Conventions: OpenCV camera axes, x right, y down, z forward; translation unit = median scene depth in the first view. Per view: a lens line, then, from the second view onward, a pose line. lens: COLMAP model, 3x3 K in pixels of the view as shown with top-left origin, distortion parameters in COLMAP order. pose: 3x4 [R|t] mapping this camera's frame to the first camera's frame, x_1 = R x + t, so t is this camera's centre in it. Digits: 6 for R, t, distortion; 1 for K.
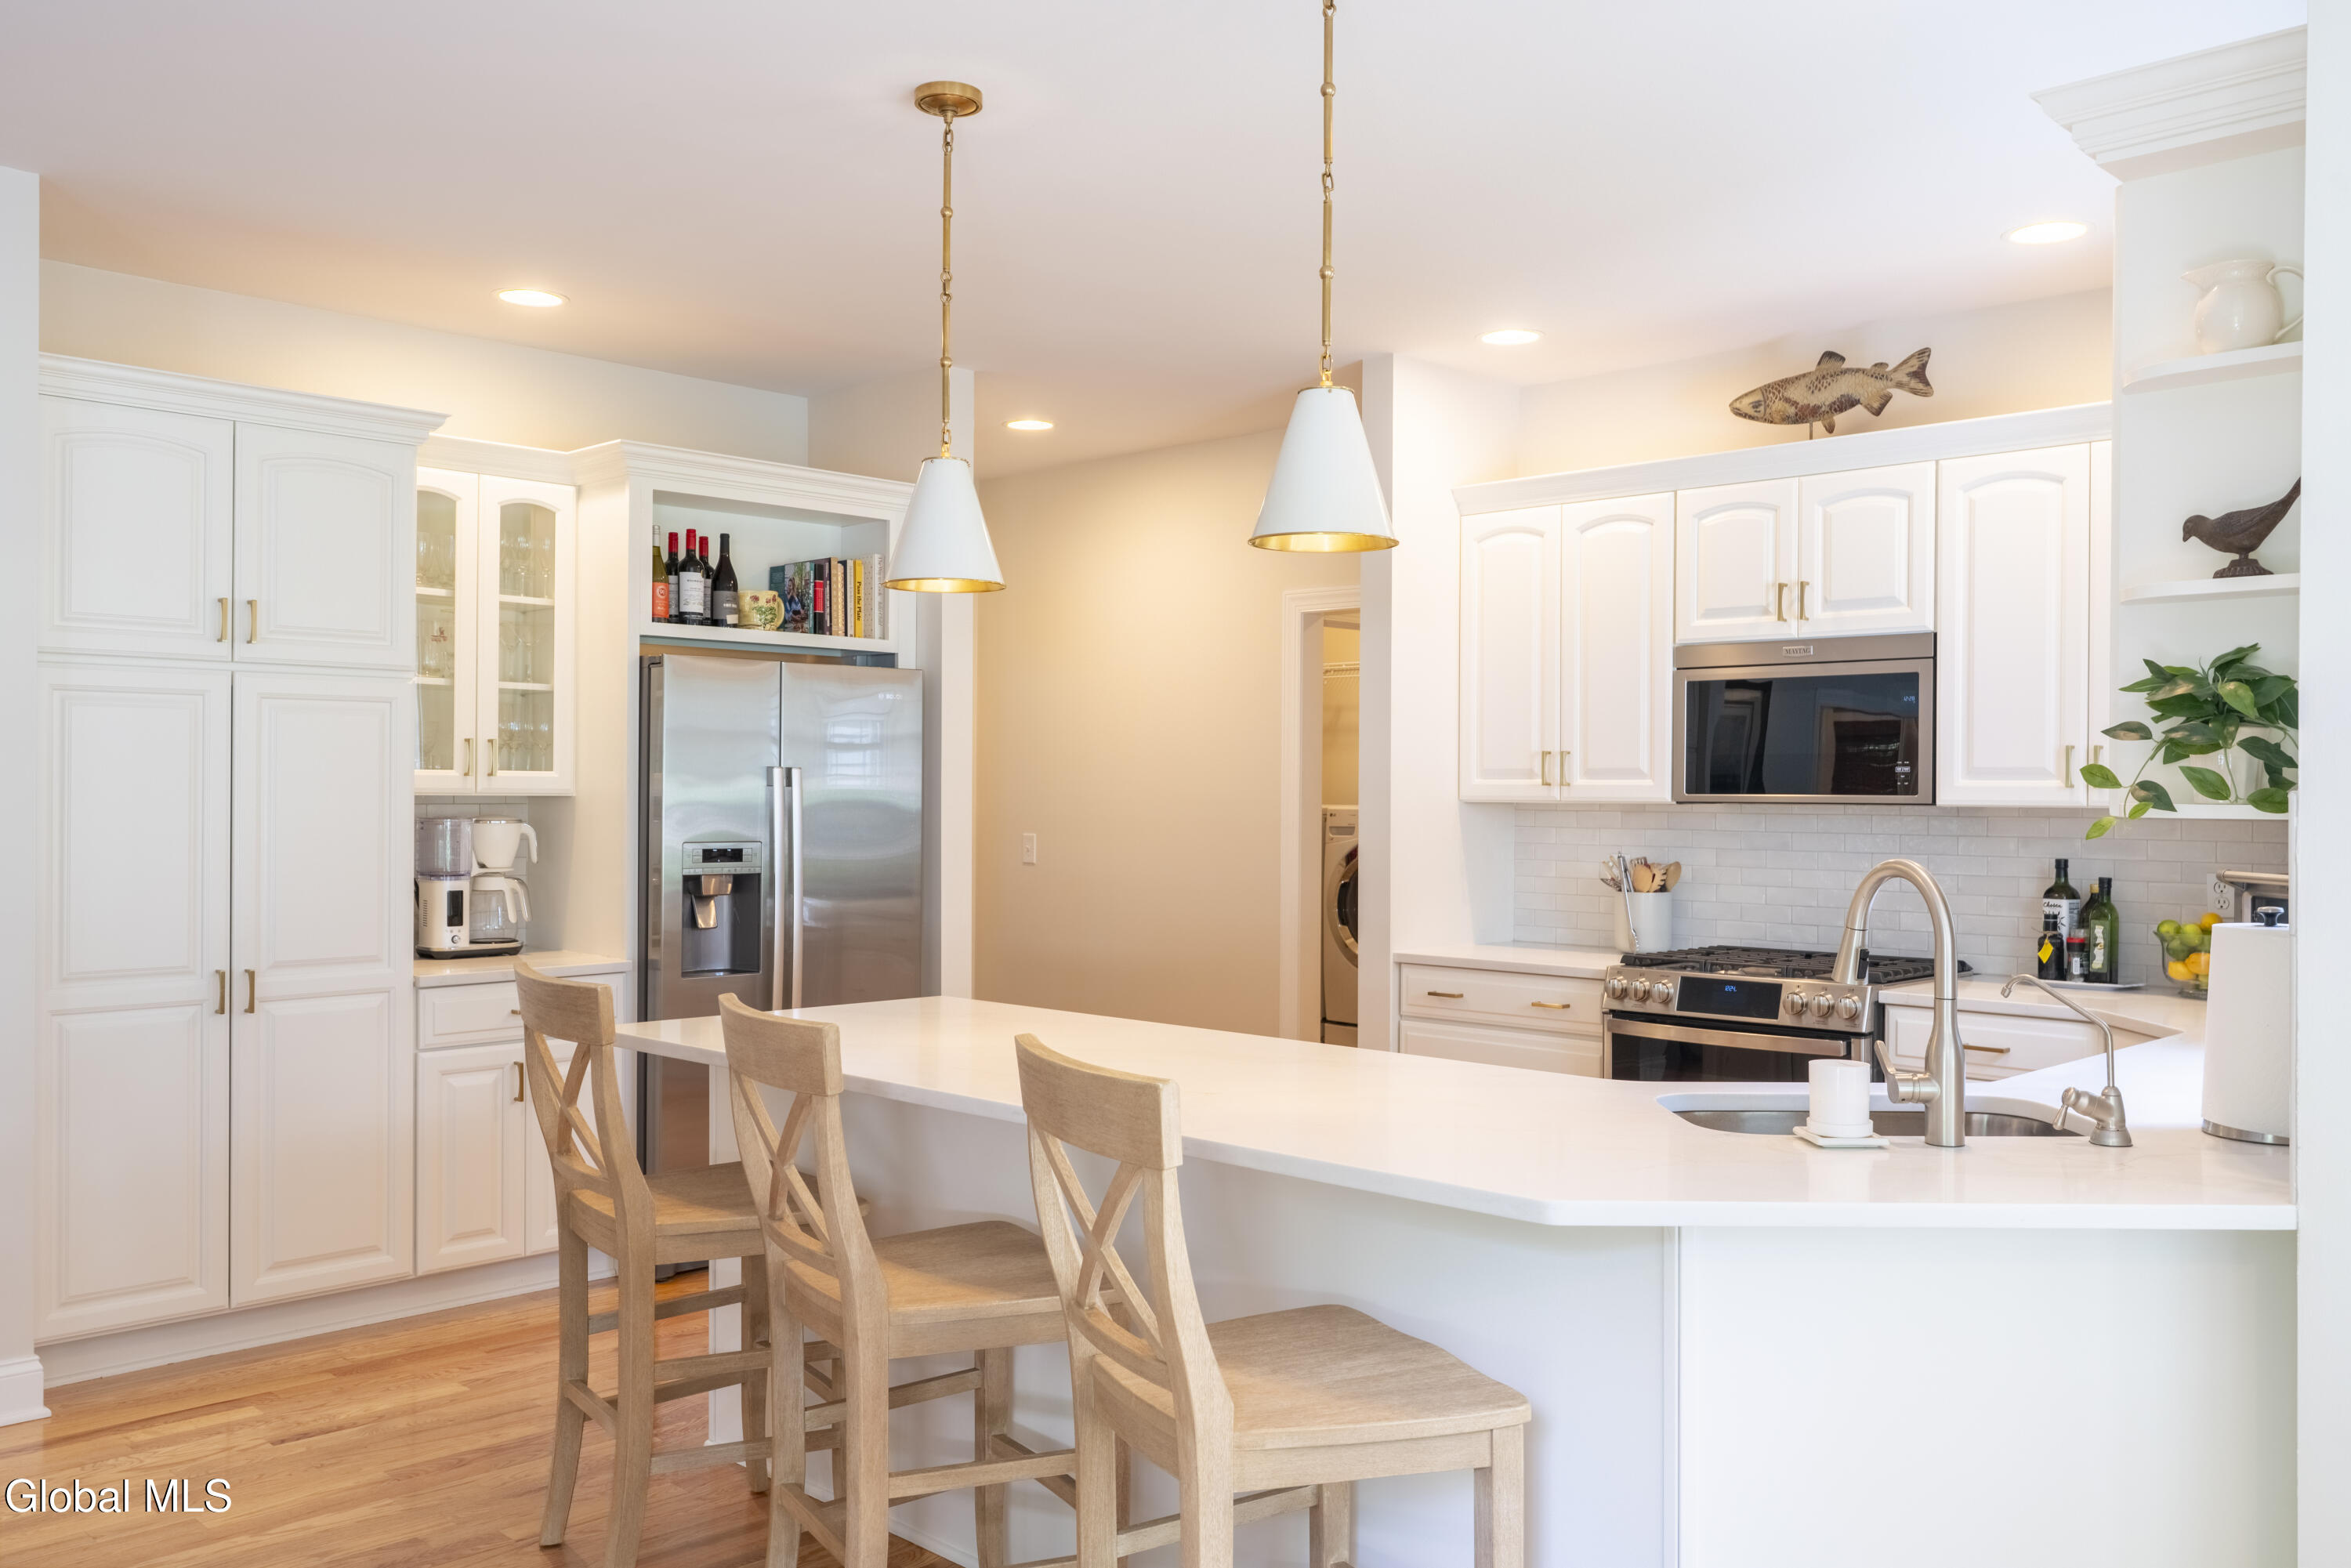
lens RADIAL K [[1918.6, 0, 1175.5], [0, 1918.6, 784.0], [0, 0, 1]] dist [0.001295, -0.001022]
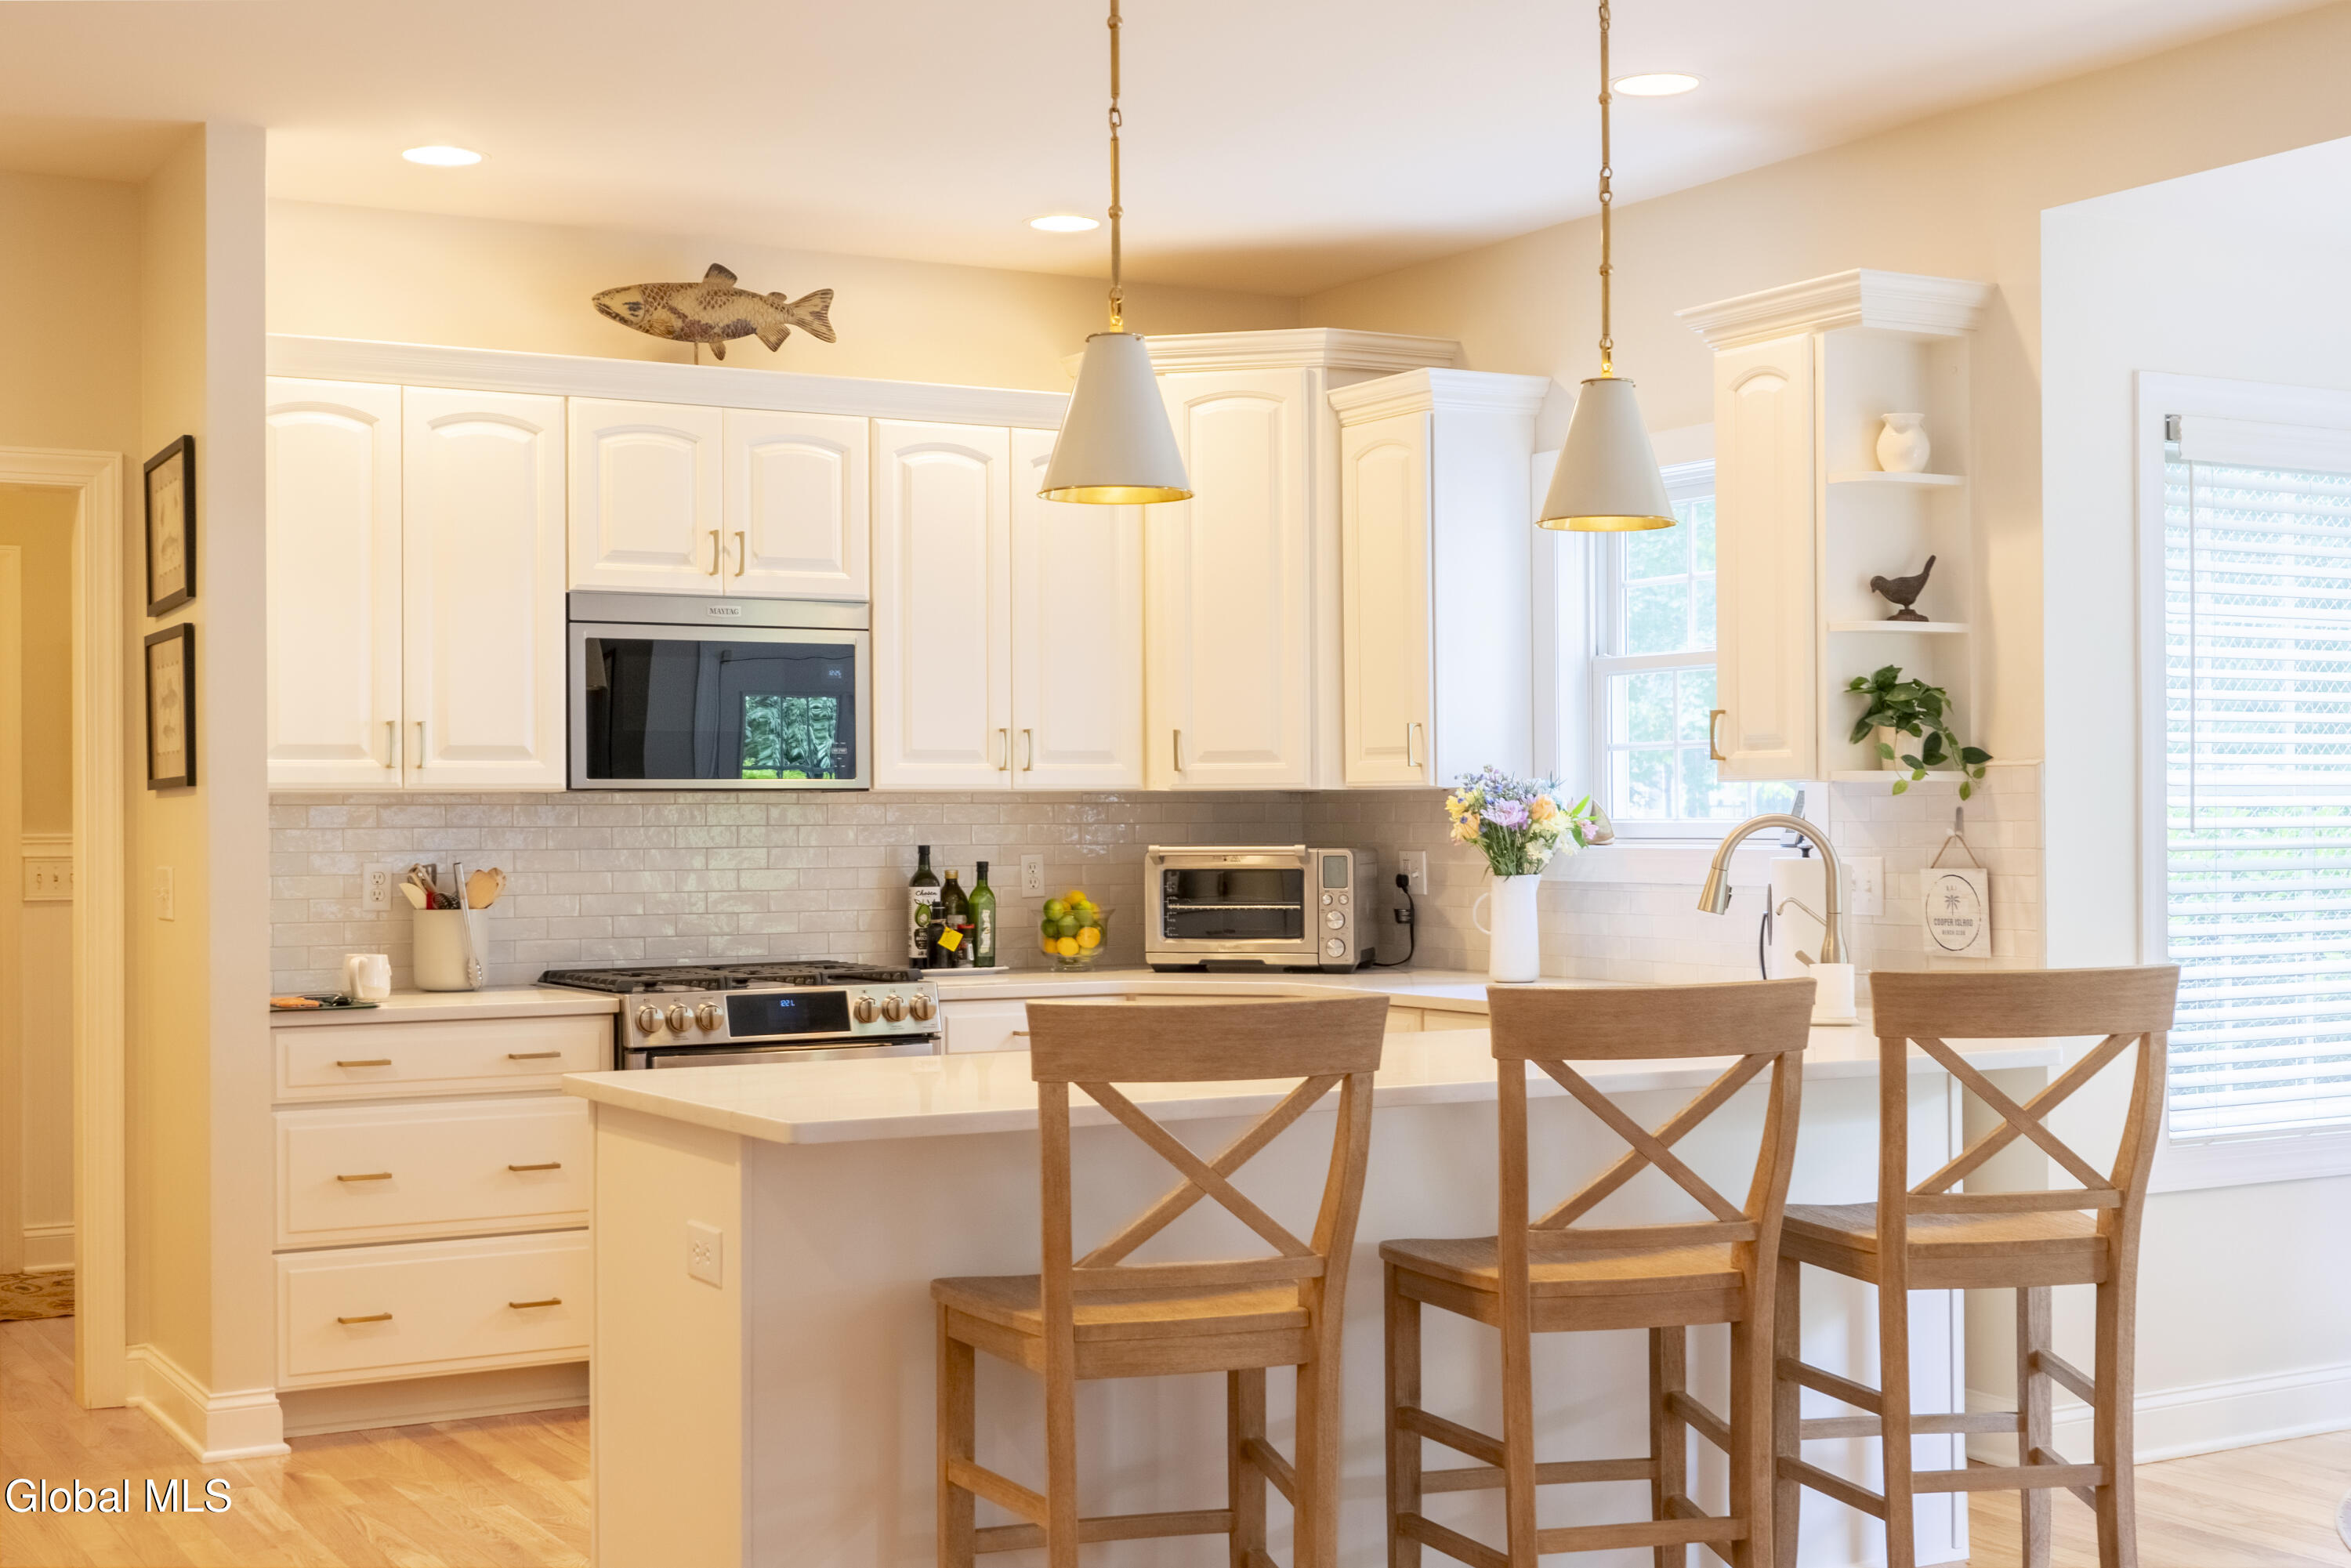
lens RADIAL K [[2992.0, 0, 1148.1], [0, 2992.0, 774.6], [0, 0, 1]] dist [-0.001252, -0.050175]
pose [[0.268348, 0.005206, 0.963308, -0.918406], [0.003273, 0.999975, -0.006316, 0.012721], [-0.963316, 0.004848, 0.268324, 0.465300]]
